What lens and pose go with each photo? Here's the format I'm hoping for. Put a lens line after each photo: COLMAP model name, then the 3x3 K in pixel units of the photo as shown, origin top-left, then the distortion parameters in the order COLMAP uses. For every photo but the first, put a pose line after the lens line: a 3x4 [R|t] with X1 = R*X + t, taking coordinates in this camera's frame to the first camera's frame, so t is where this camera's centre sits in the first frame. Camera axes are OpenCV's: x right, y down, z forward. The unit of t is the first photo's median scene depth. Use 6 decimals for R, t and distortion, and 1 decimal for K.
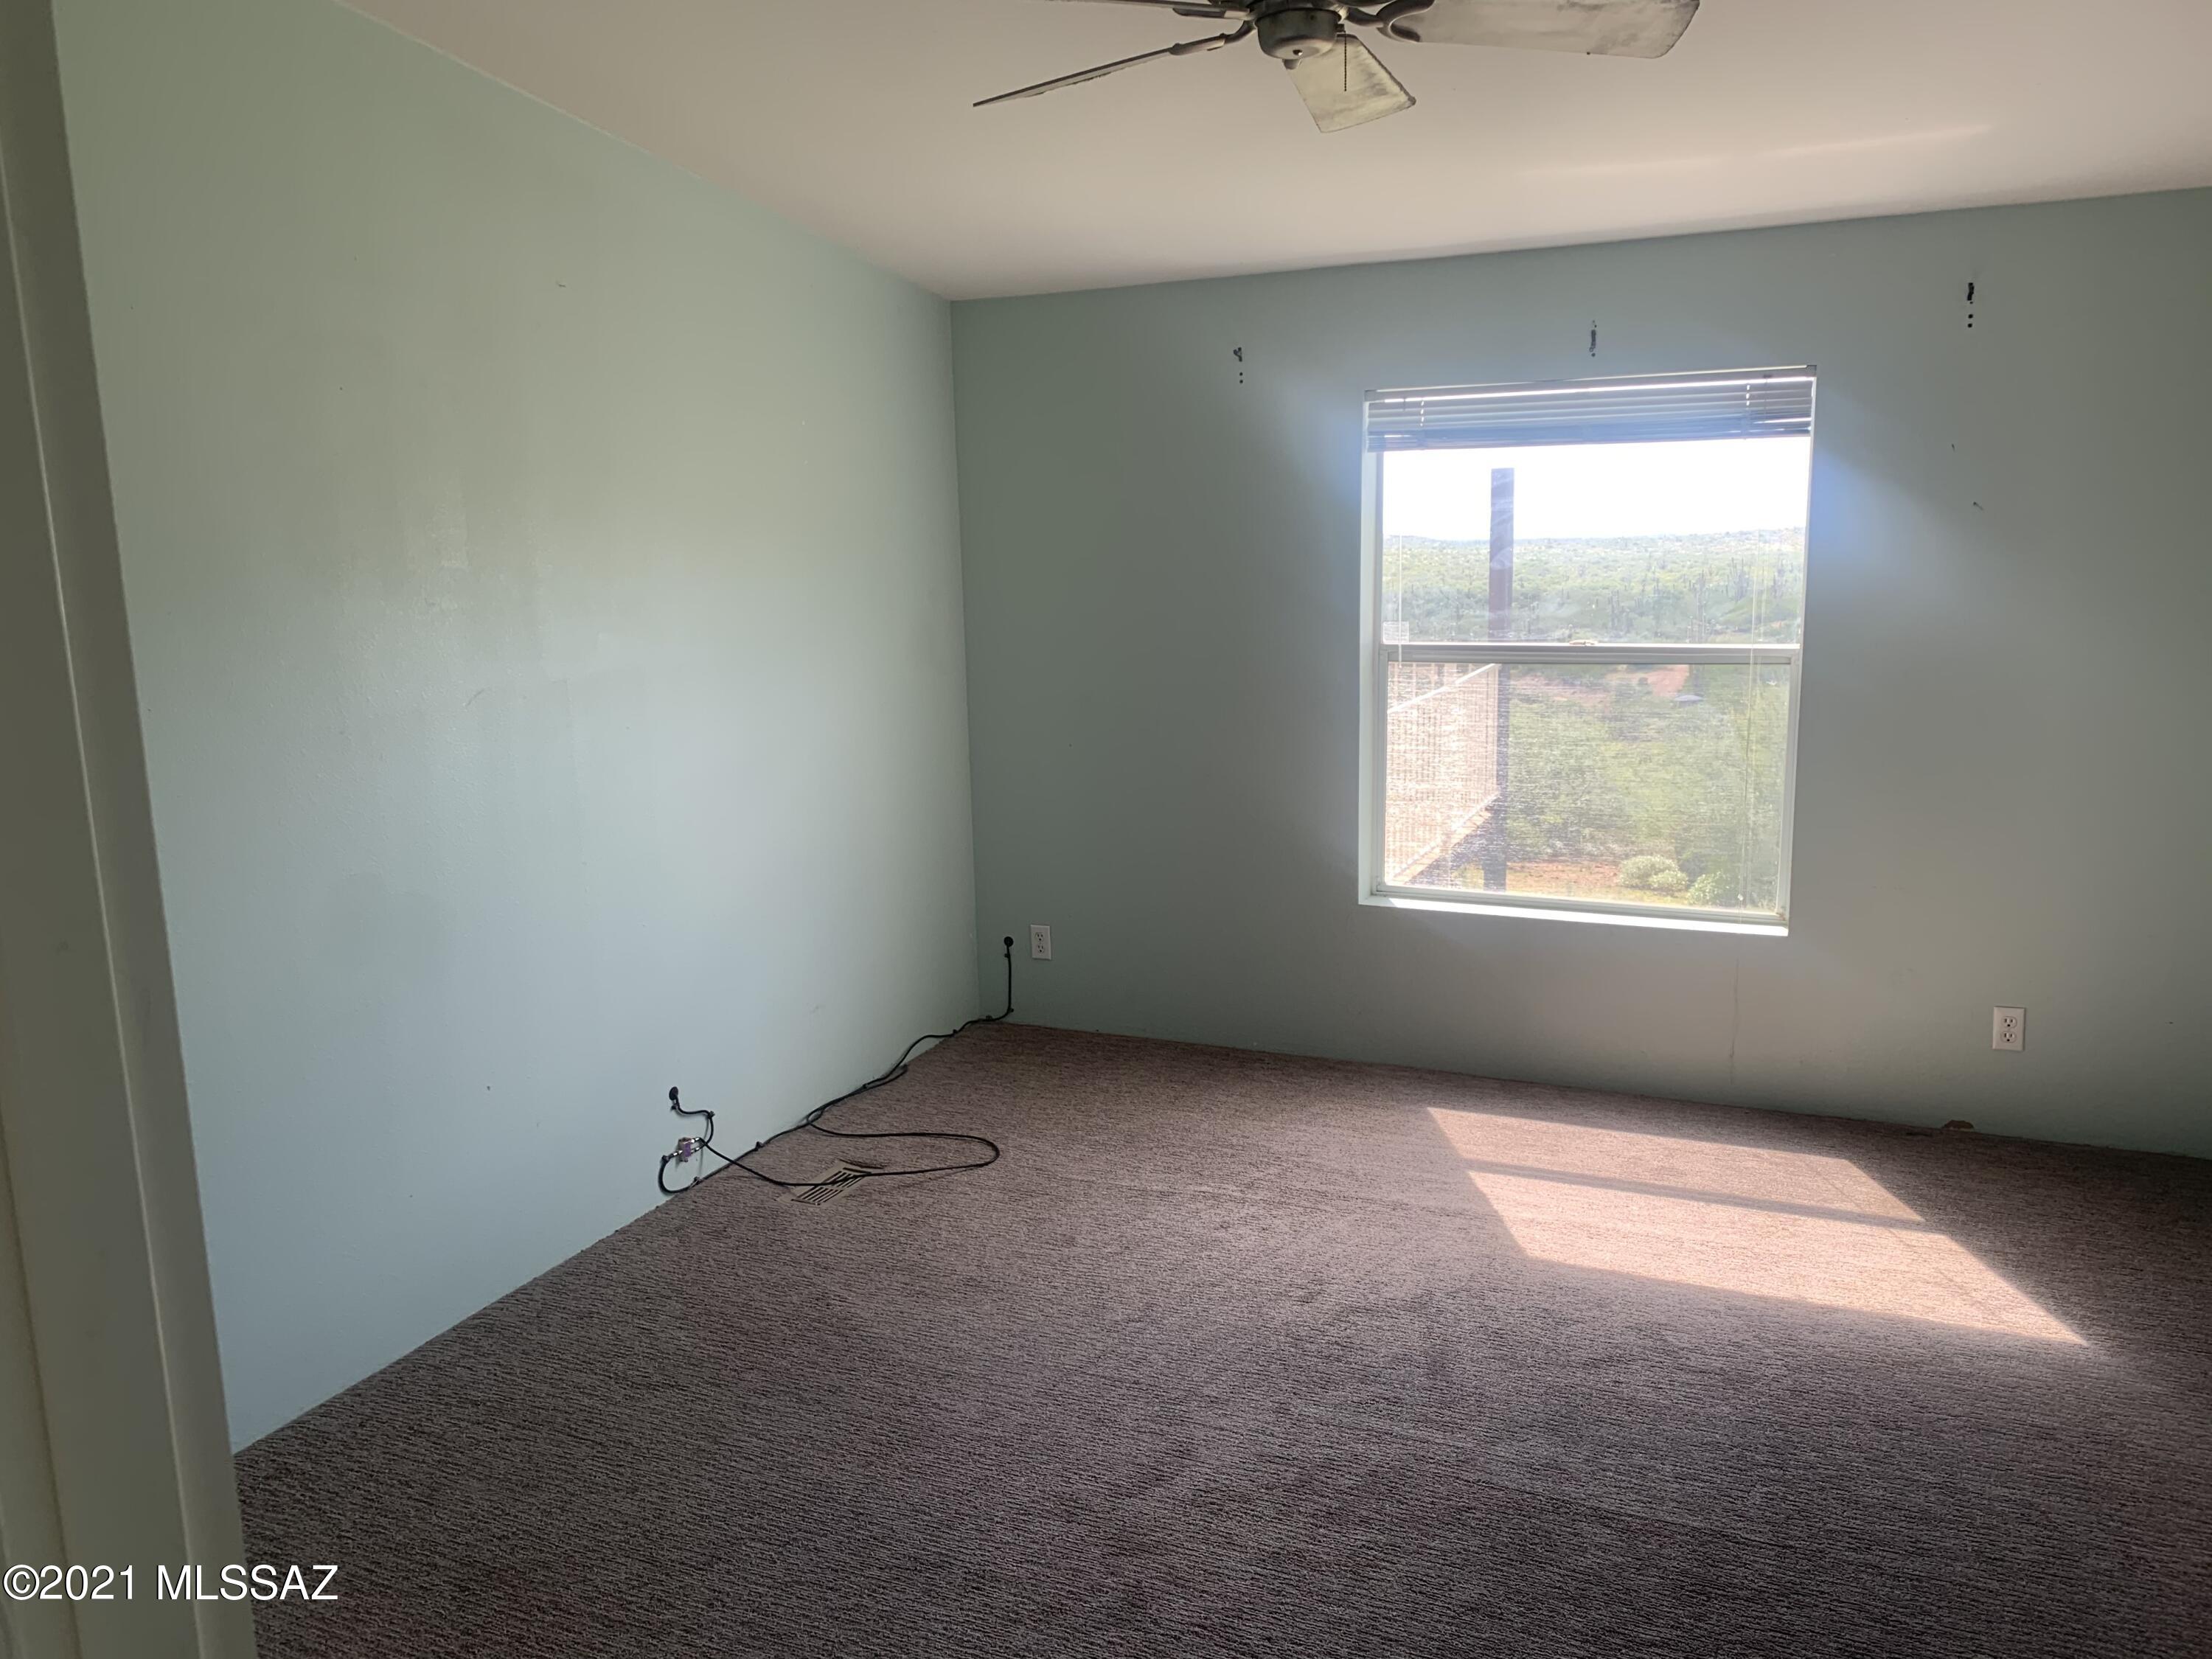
lens RADIAL K [[1717.7, 0, 1106.0], [0, 1717.7, 829.5], [0, 0, 1]] dist [0.007408, 0.002016]
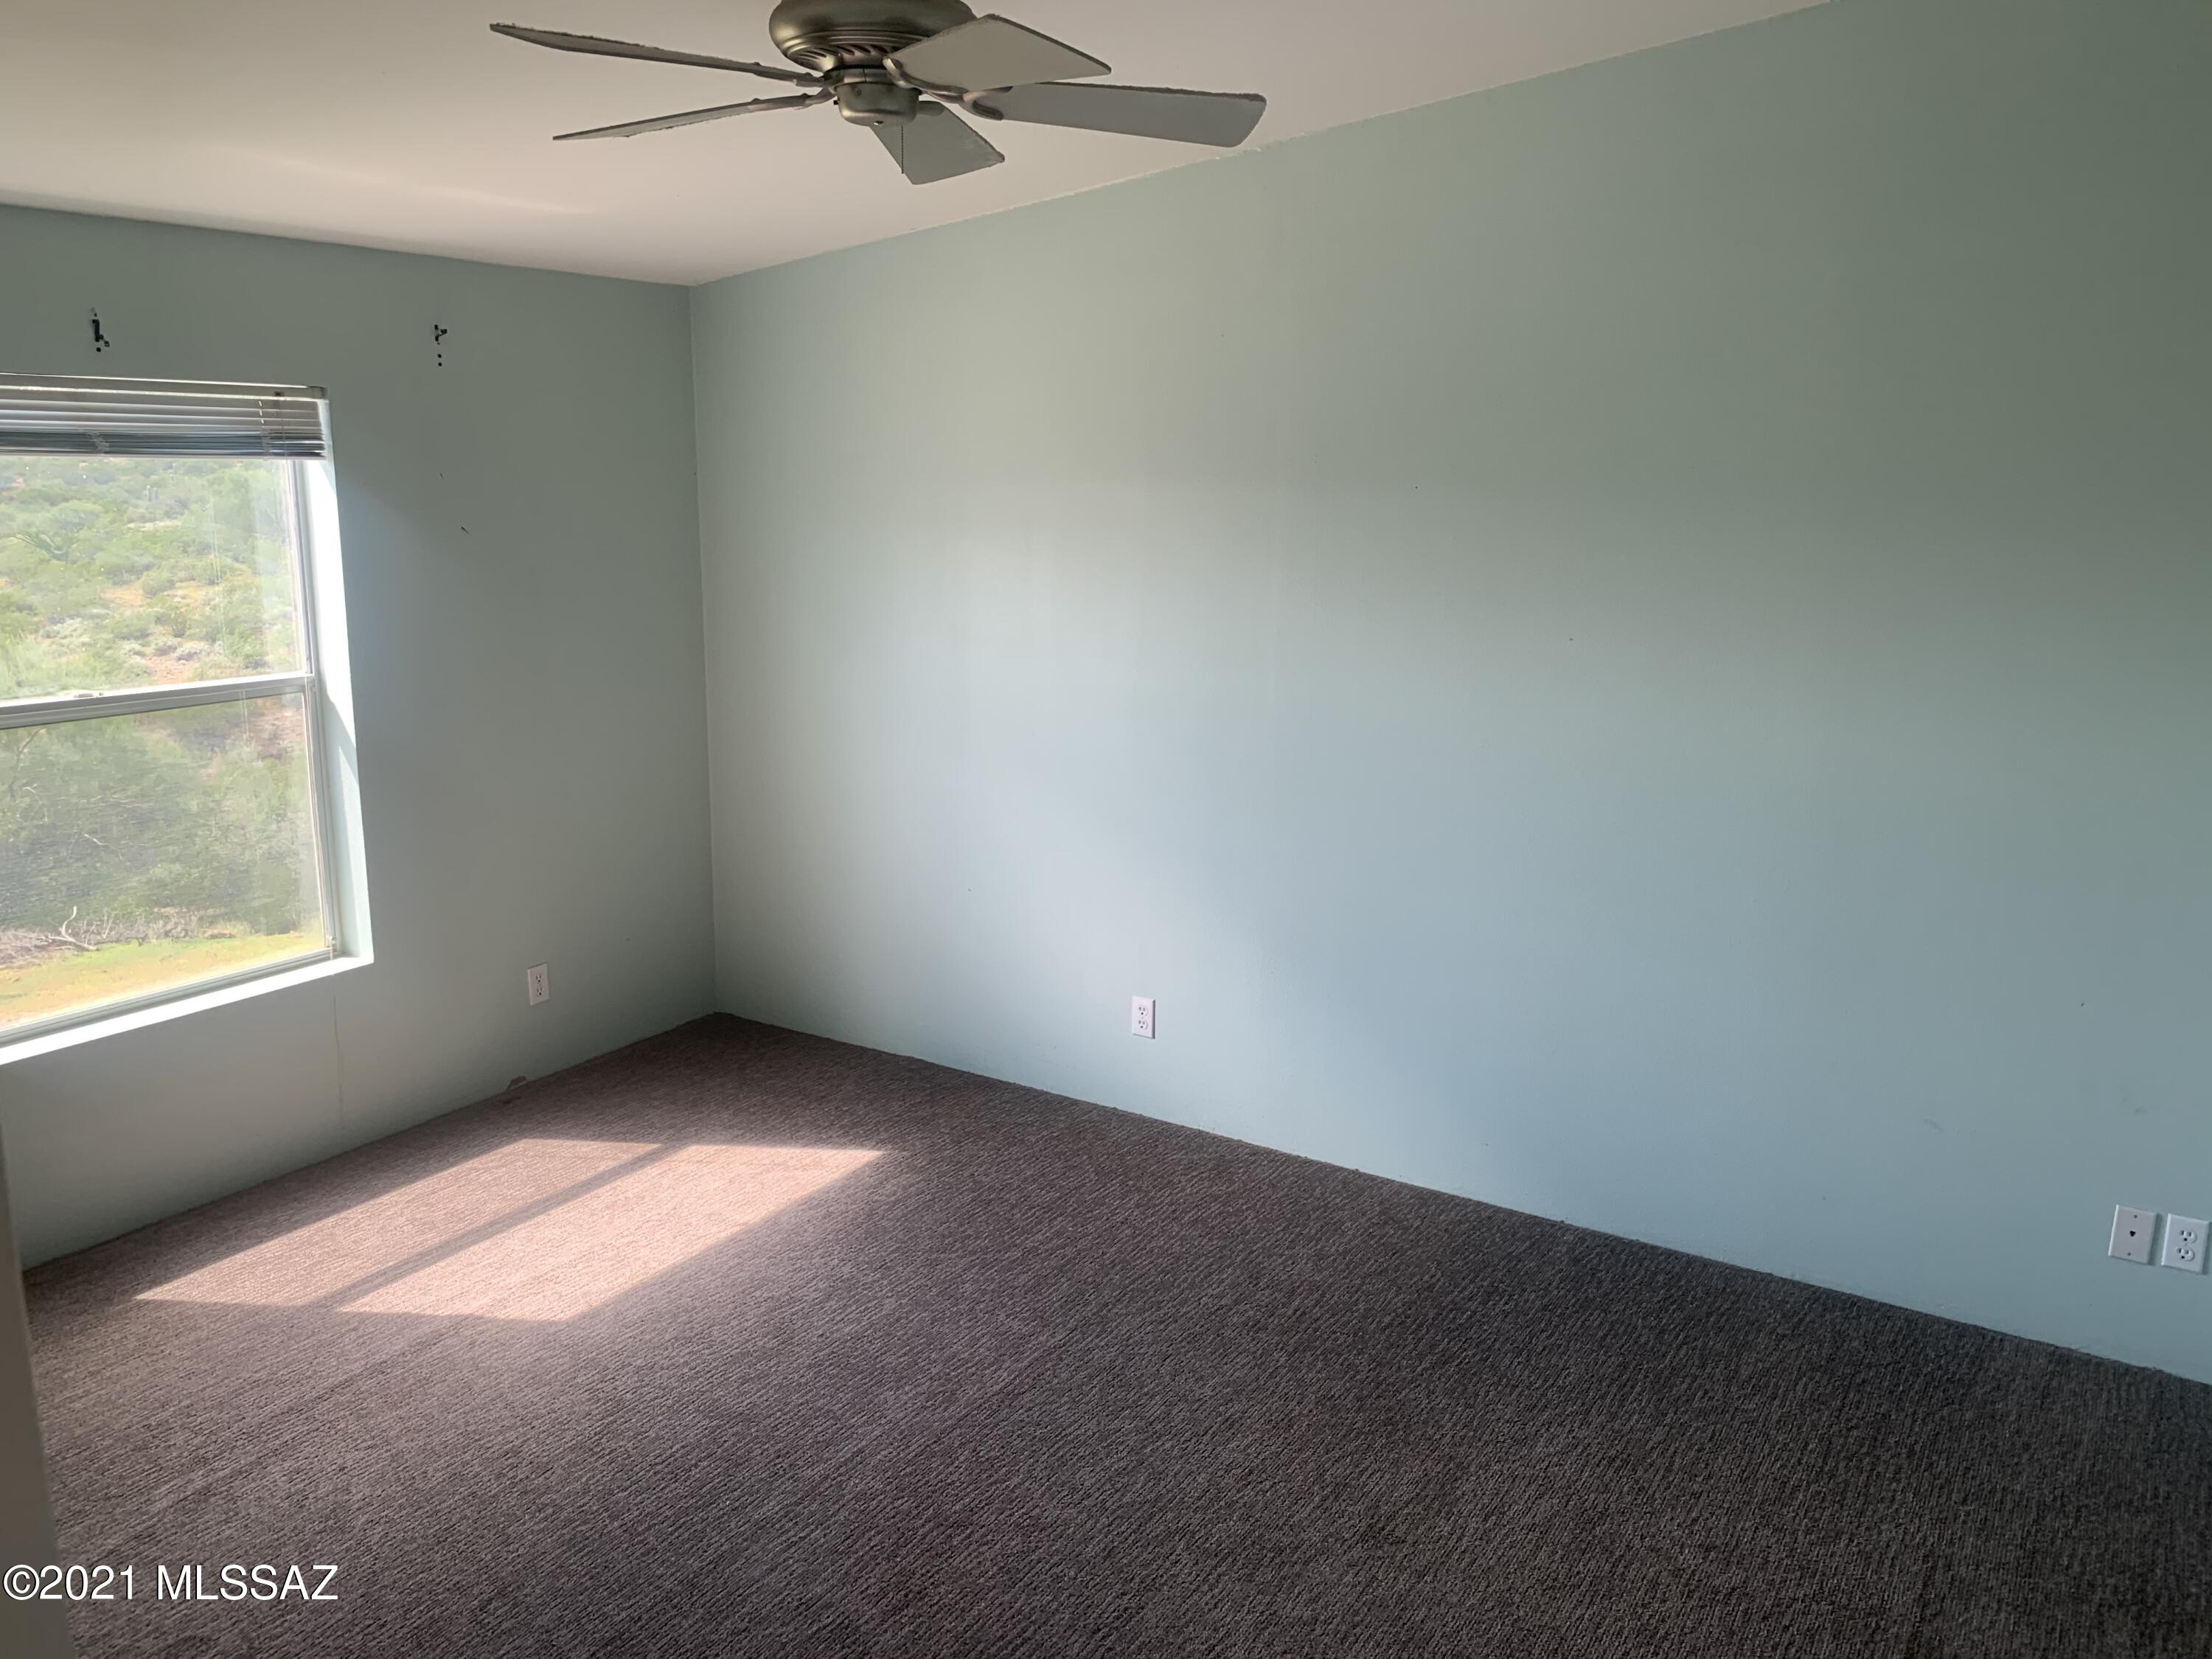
lens RADIAL K [[1605.9, 0, 1106.0], [0, 1605.9, 829.5], [0, 0, 1]] dist [-0.005348, -0.001011]
pose [[0.141867, -0.187319, 0.972001, -0.470402], [0.168621, 0.972154, 0.162738, -0.101001], [-0.975418, 0.140813, 0.169503, 0.458208]]
